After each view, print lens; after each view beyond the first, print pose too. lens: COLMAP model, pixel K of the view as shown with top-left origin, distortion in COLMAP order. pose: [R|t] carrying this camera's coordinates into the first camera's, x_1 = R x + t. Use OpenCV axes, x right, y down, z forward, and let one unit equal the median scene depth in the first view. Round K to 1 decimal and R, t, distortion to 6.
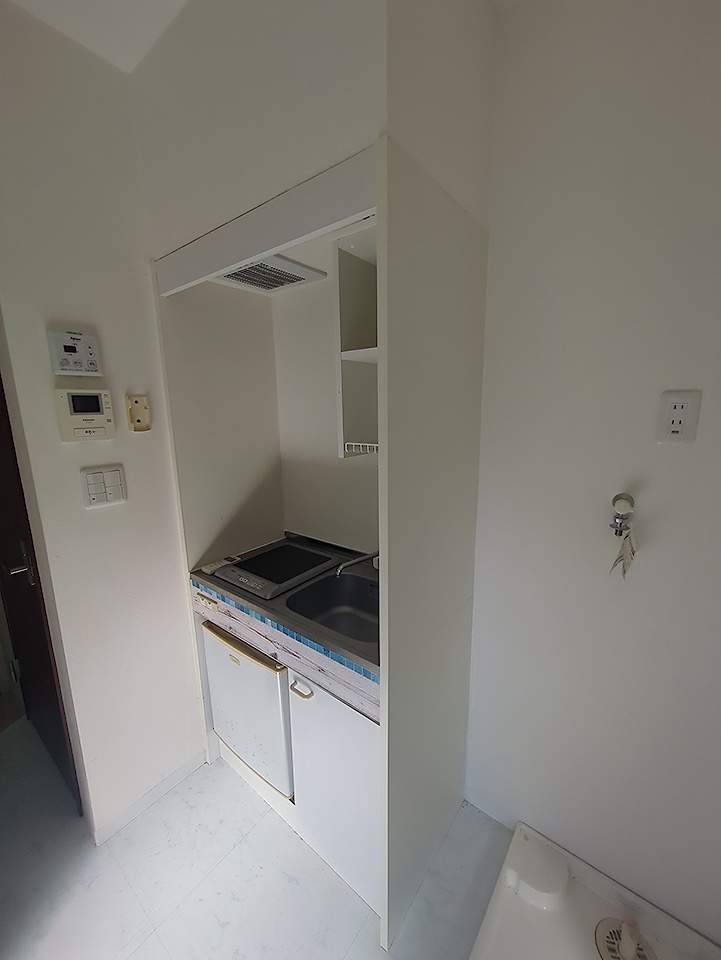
lens RADIAL K [[379.8, 0, 361.3], [0, 379.8, 483.2], [0, 0, 1]] dist [0.003387, 0.000433]
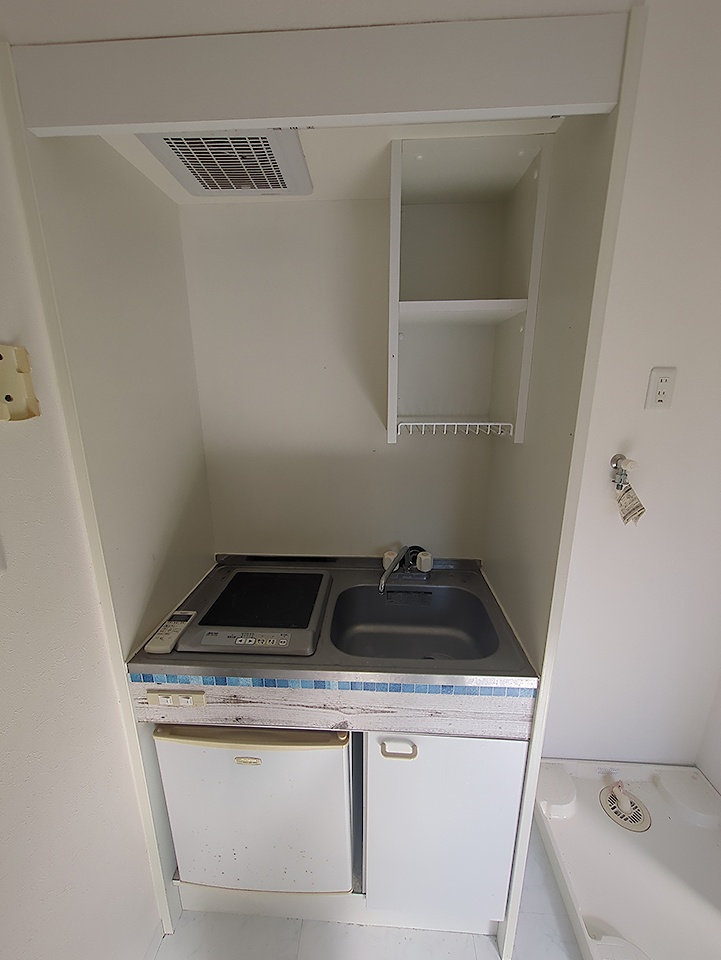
lens RADIAL K [[379.8, 0, 362.1], [0, 379.8, 483.0], [0, 0, 1]] dist [0.003387, 0.000433]
pose [[0.819916, -0.133662, 0.556661, -0.546873], [0.106795, 0.991004, 0.080654, -0.055542], [-0.562434, -0.006681, 0.826815, 0.394859]]
